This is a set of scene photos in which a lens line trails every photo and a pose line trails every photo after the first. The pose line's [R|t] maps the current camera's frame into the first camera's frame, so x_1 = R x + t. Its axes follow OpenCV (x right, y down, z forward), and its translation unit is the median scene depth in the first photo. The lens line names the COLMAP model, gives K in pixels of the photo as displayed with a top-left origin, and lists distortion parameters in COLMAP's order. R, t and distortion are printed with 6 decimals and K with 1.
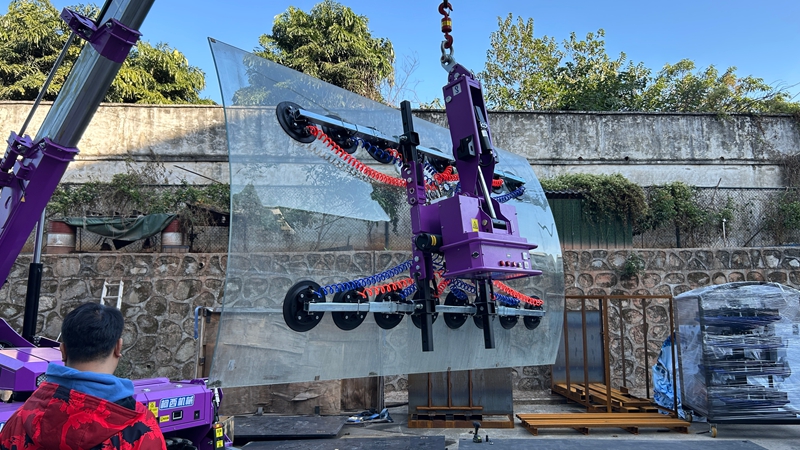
lens RADIAL K [[601.4, 0, 393.8], [0, 601.4, 229.7], [0, 0, 1]] dist [0.050260, -0.074763]
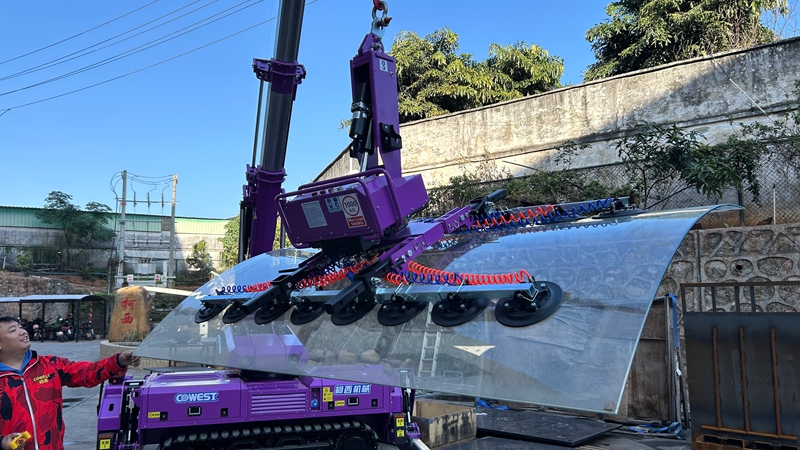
lens RADIAL K [[601.4, 0, 393.8], [0, 601.4, 229.7], [0, 0, 1]] dist [0.050260, -0.074763]
pose [[0.761864, -0.073626, -0.643539, 0.187303], [0.088516, 0.996033, -0.009164, 0.005808], [0.641661, -0.049982, 0.765358, 0.099537]]
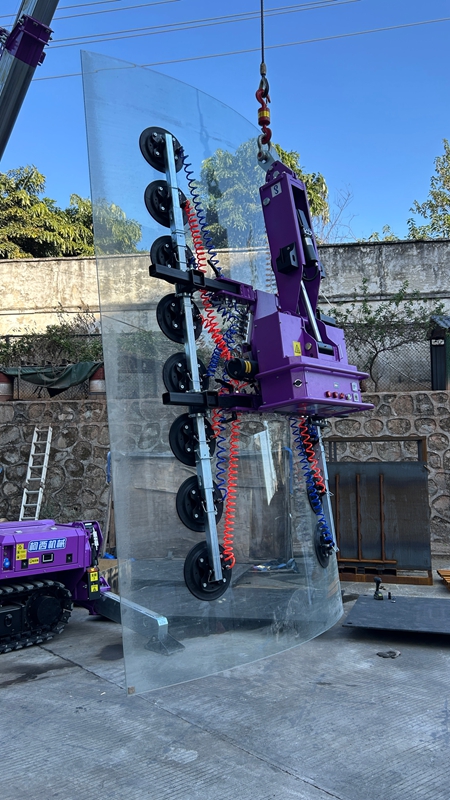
lens RADIAL K [[601.4, 0, 227.3], [0, 601.4, 394.1], [0, 0, 1]] dist [0.050260, -0.074763]
pose [[0.979648, -0.017142, -0.199991, 0.058984], [0.022702, 0.999416, 0.025539, 0.008596], [0.199437, -0.029559, 0.979465, 0.041965]]
